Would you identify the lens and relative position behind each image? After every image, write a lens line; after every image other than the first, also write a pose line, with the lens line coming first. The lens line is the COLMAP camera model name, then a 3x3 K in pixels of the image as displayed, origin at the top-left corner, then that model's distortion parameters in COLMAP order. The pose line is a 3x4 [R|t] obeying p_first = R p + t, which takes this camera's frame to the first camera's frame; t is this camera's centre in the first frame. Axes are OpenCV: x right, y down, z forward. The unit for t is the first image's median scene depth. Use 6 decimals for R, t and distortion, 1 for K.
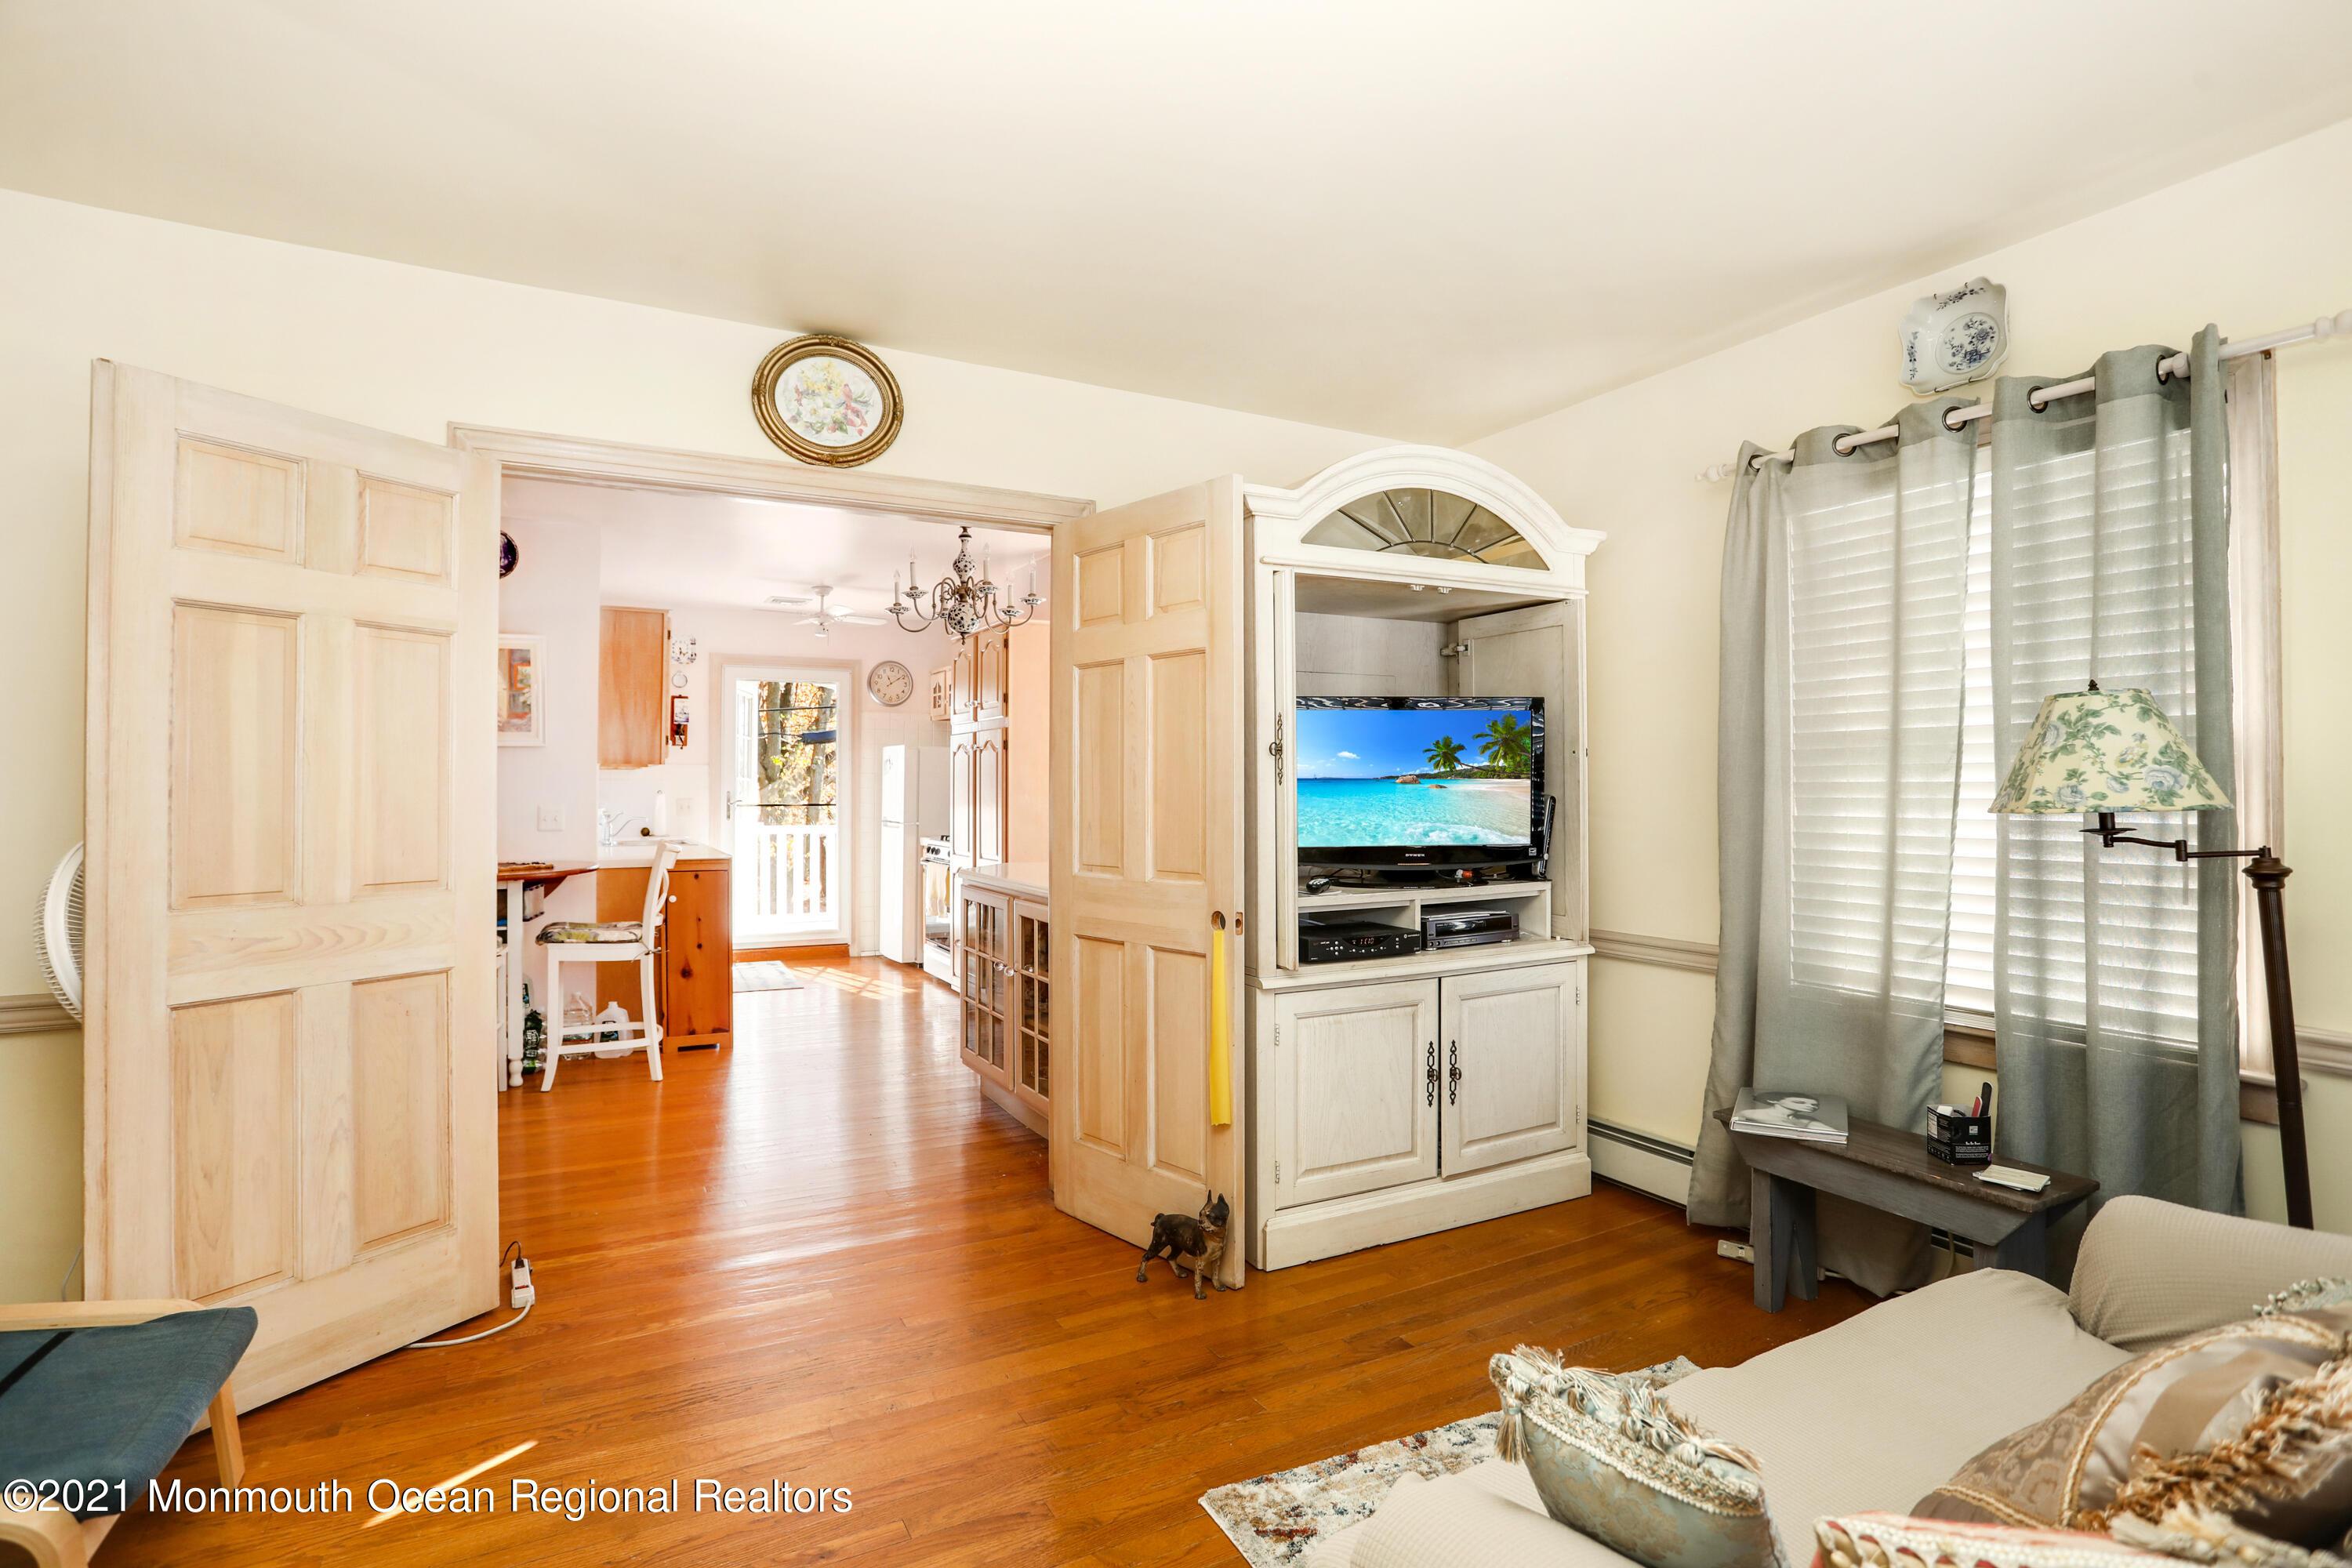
lens RADIAL K [[1217.6, 0, 1129.6], [0, 1217.6, 761.6], [0, 0, 1]] dist [-0.065622, -0.000004]
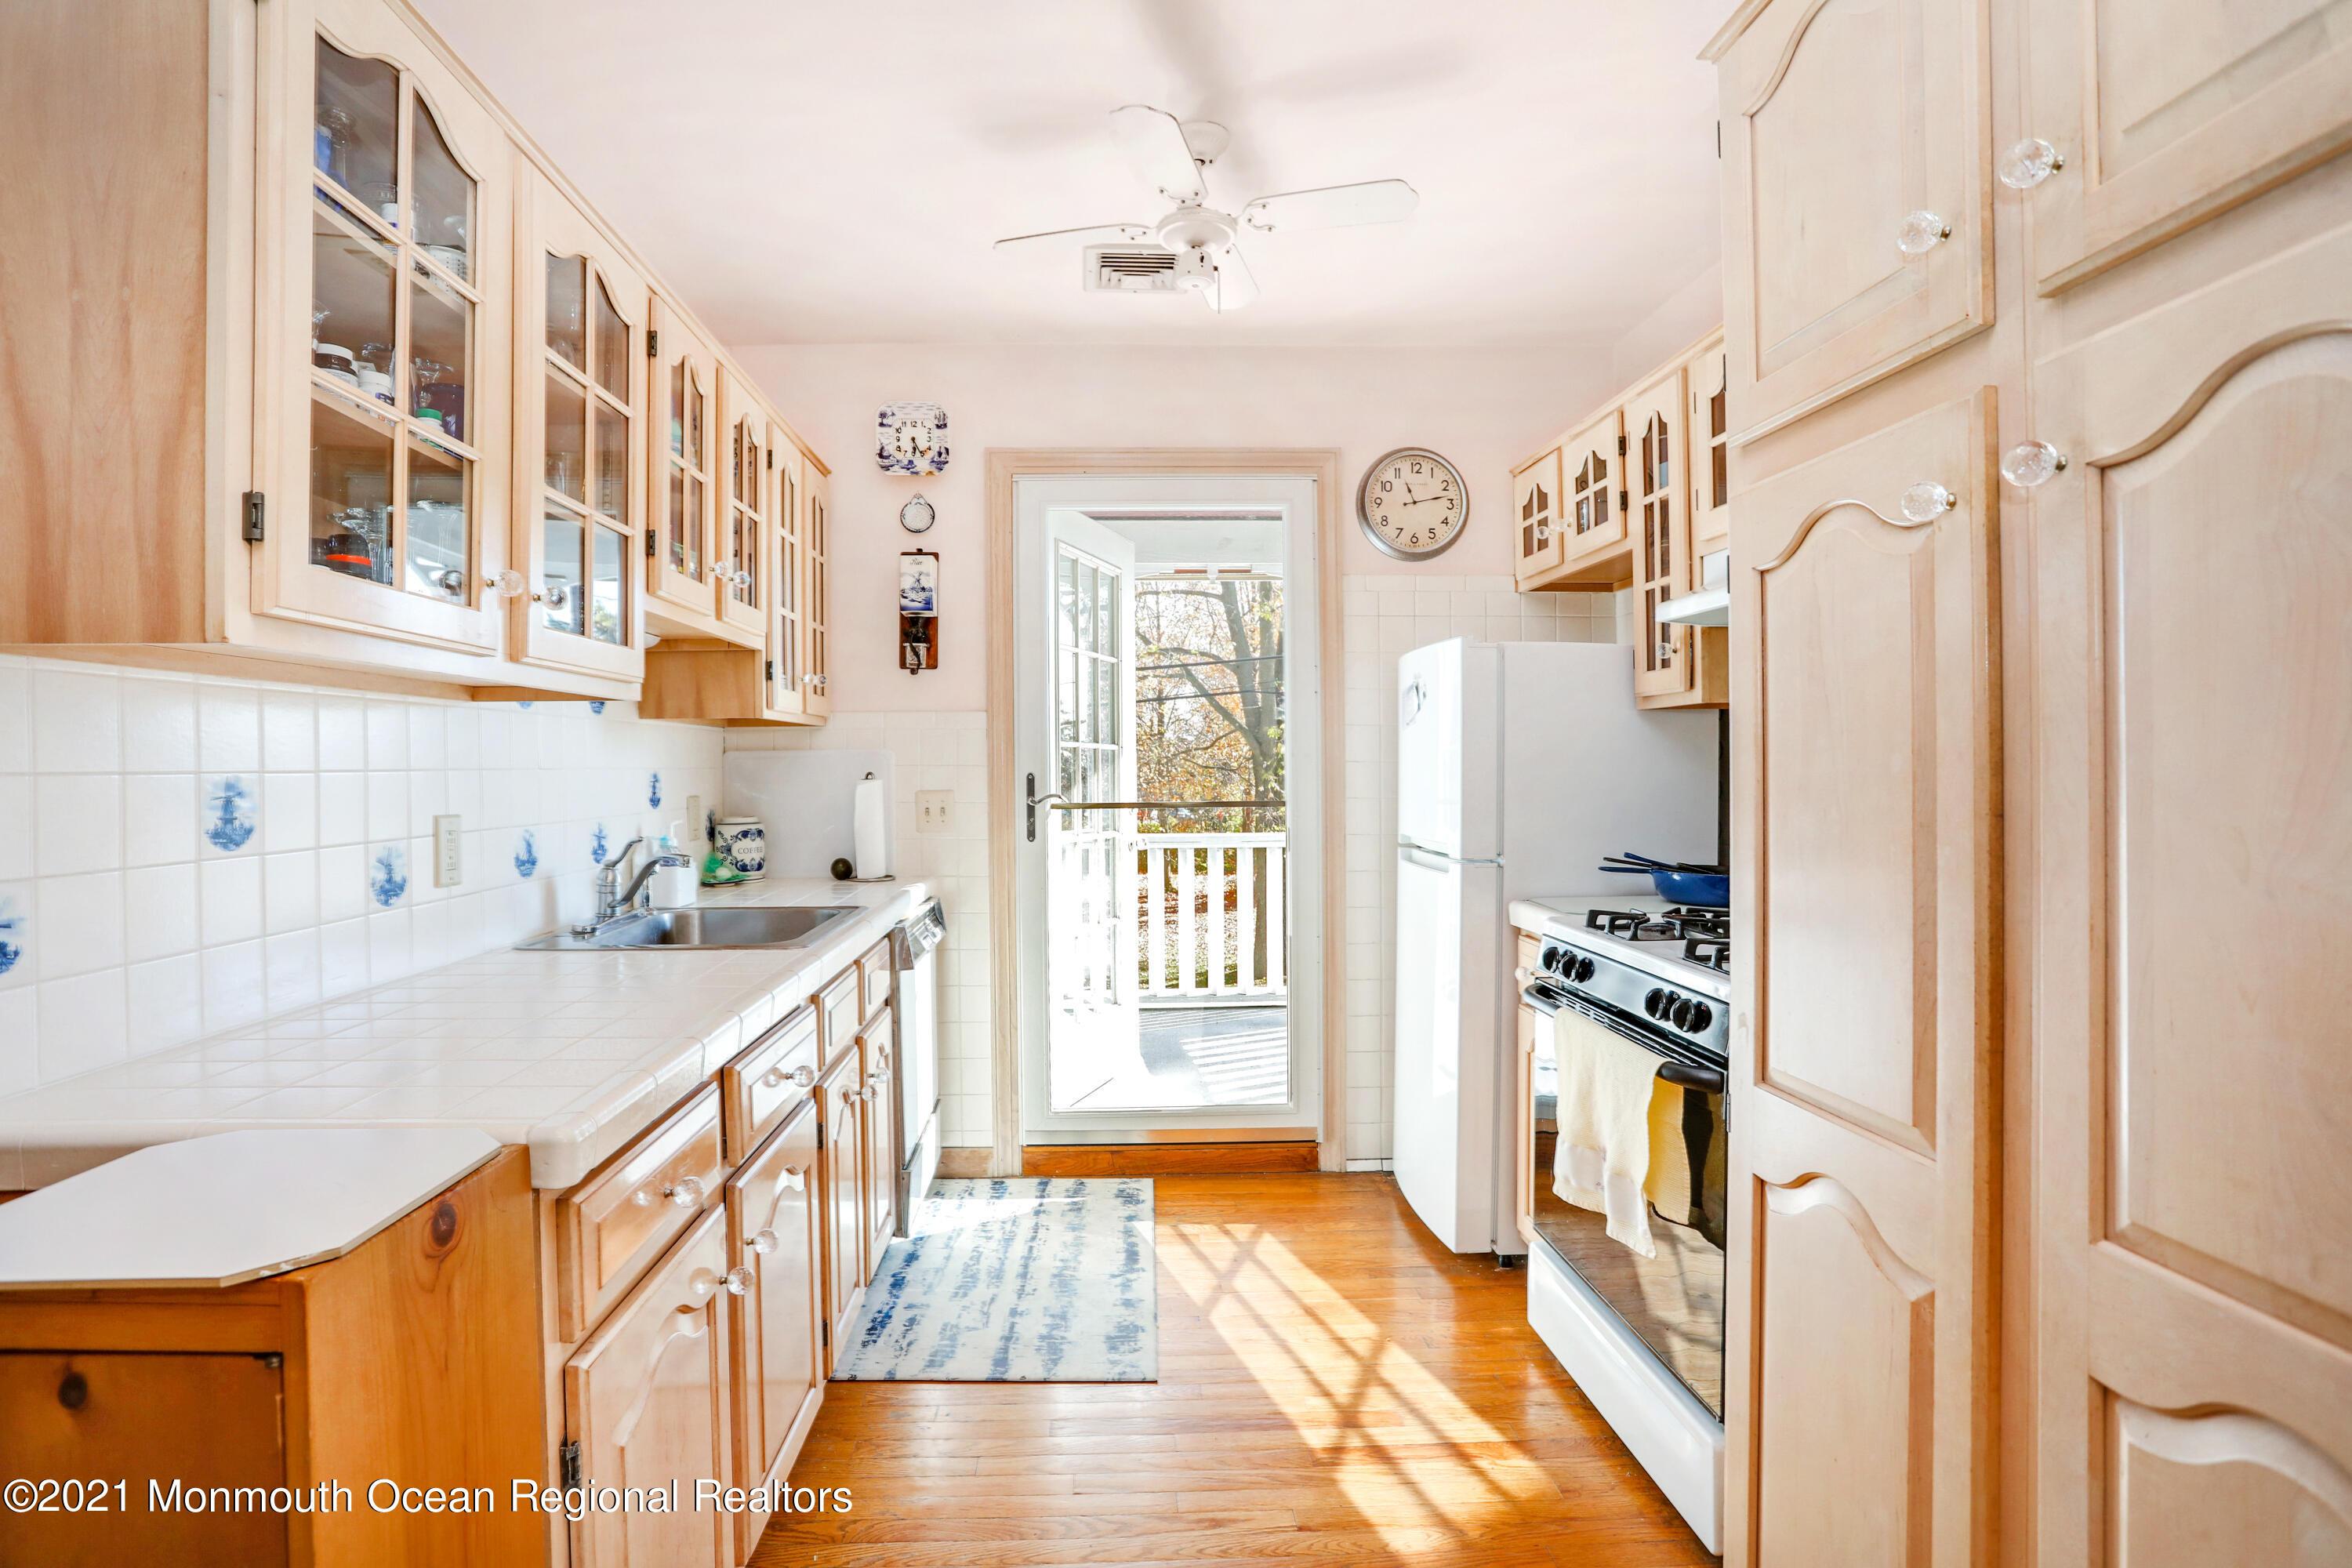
lens RADIAL K [[1193.9, 0, 1185.0], [0, 1193.9, 770.8], [0, 0, 1]] dist [-0.059341, 0.001180]
pose [[0.930096, -0.005421, -0.367277, -0.190018], [0.015326, 0.999593, 0.024058, 0.021583], [0.366997, -0.028005, 0.929801, 0.923949]]
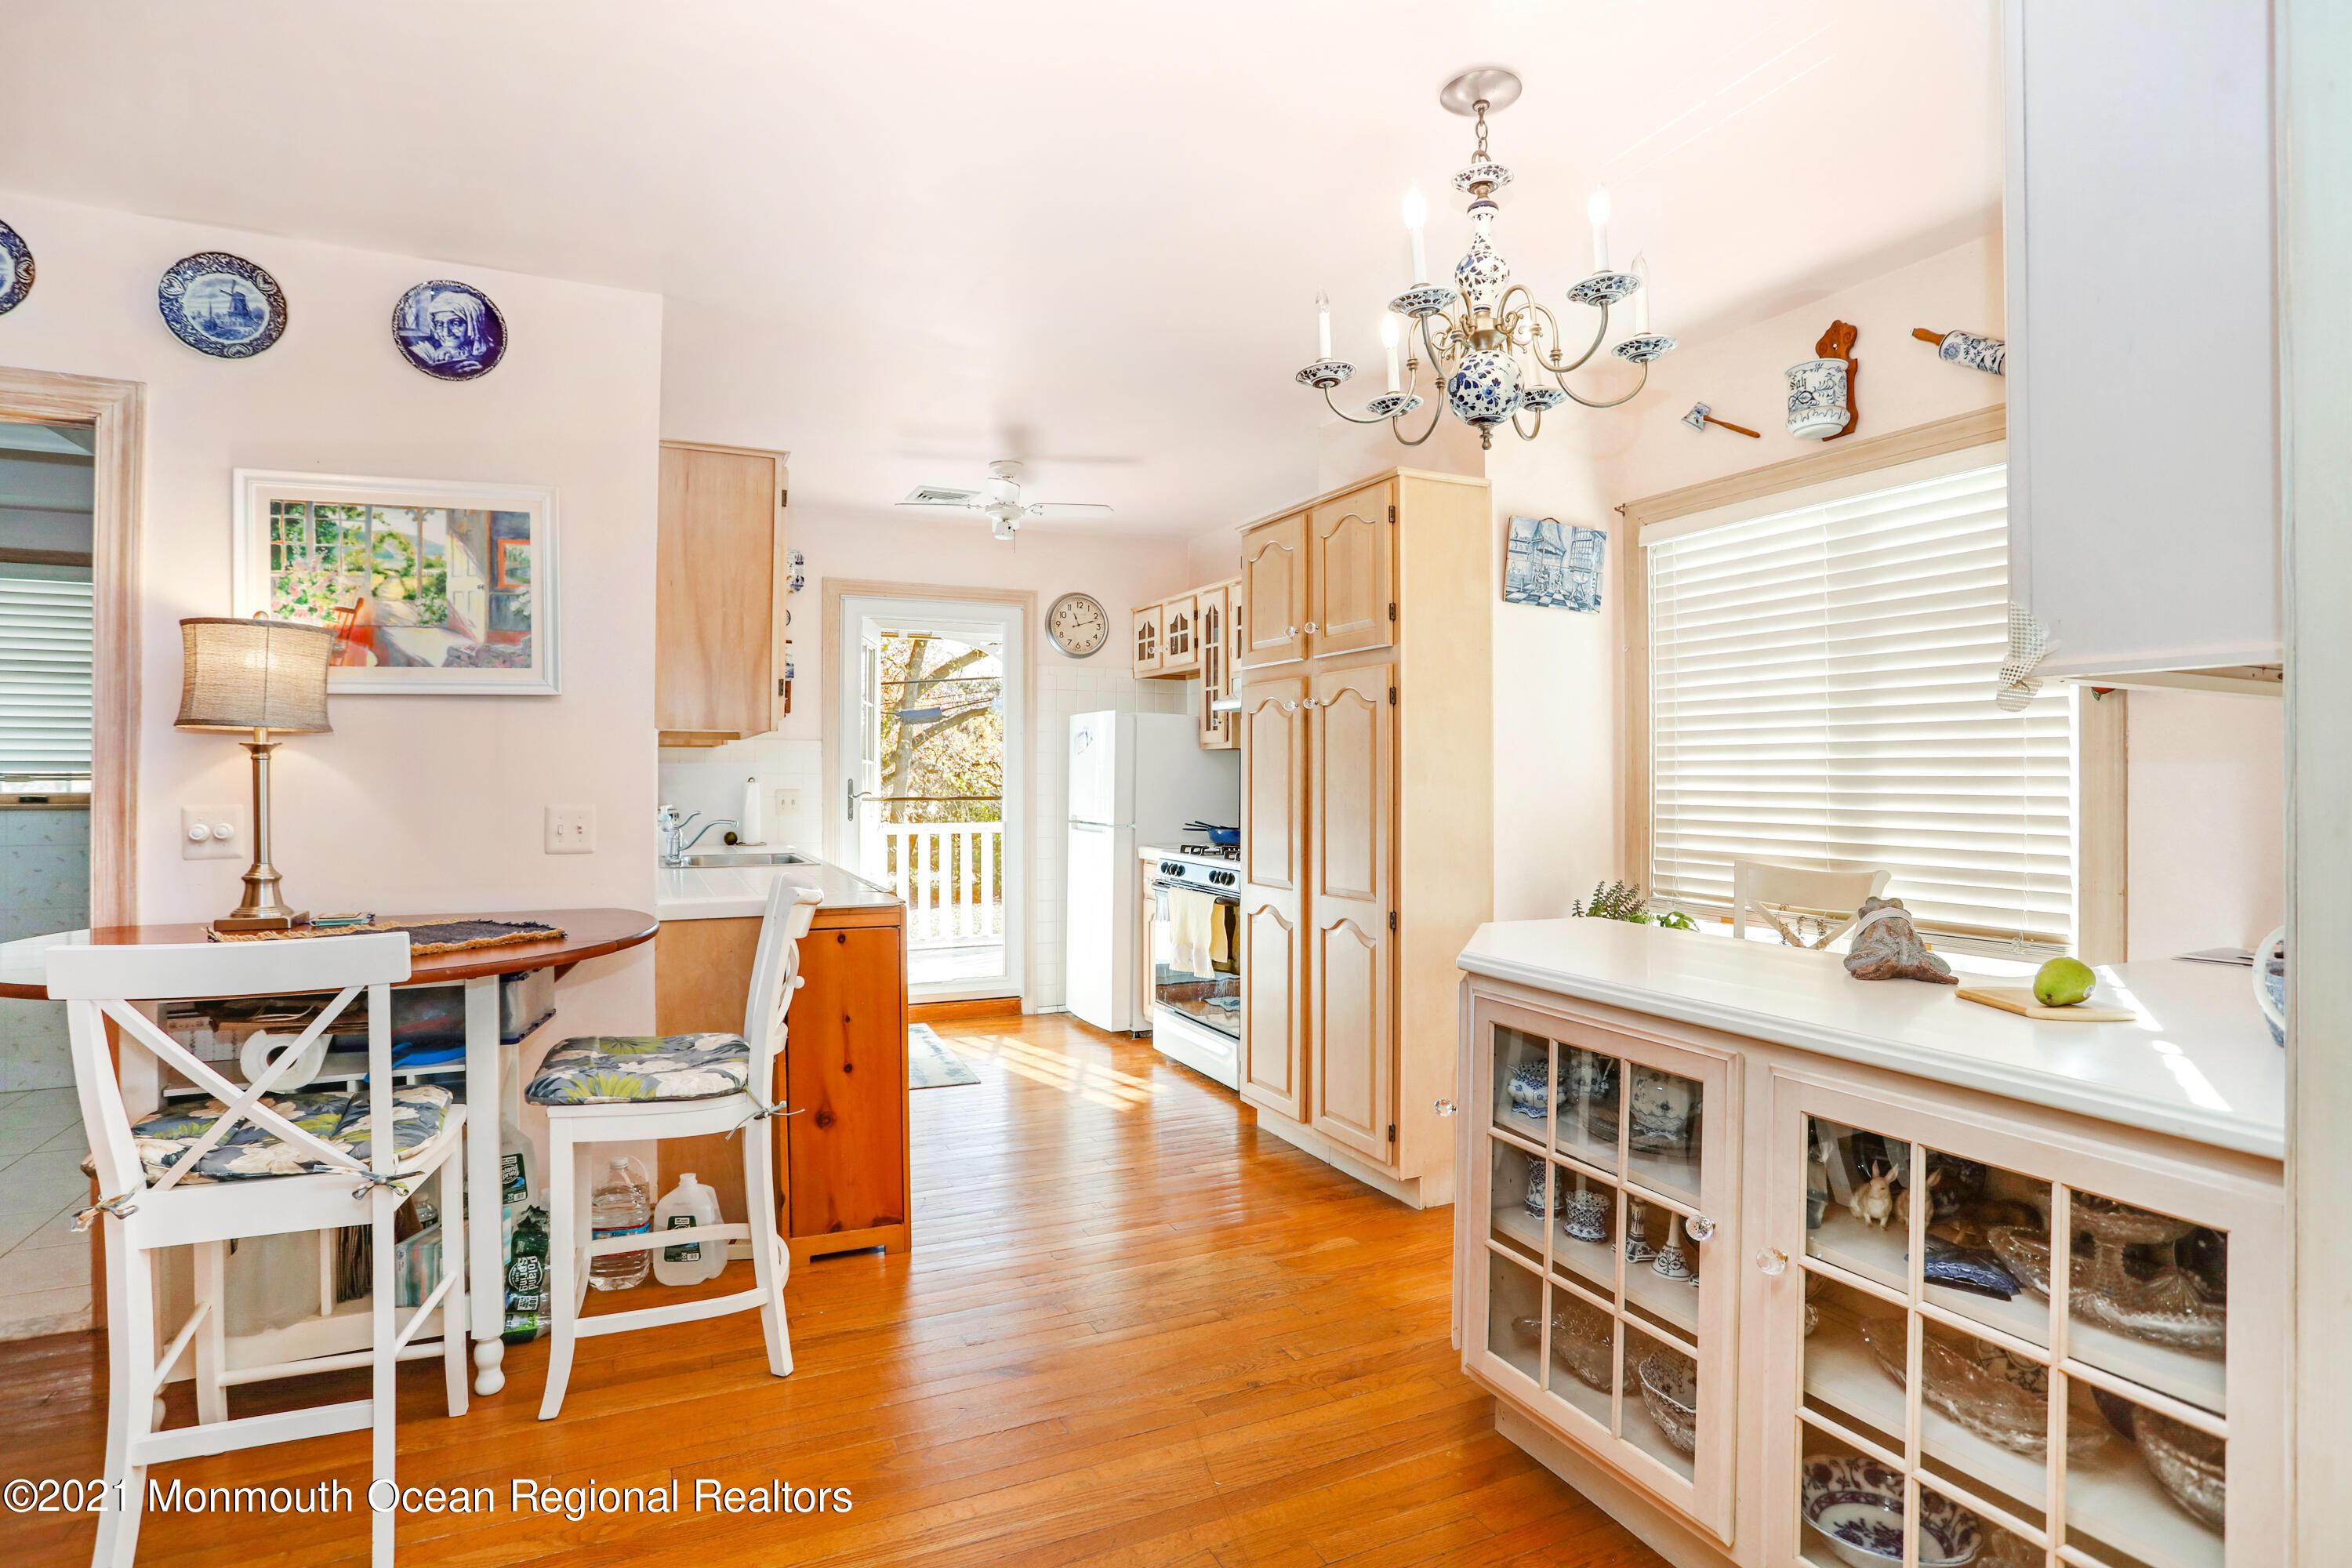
lens RADIAL K [[1193.9, 0, 1185.0], [0, 1193.9, 770.8], [0, 0, 1]] dist [-0.059341, 0.001180]
pose [[0.999995, 0.002757, -0.001349, -0.206990], [-0.002733, 0.999849, 0.017155, 0.011836], [0.001396, -0.017151, 0.999852, 0.477323]]
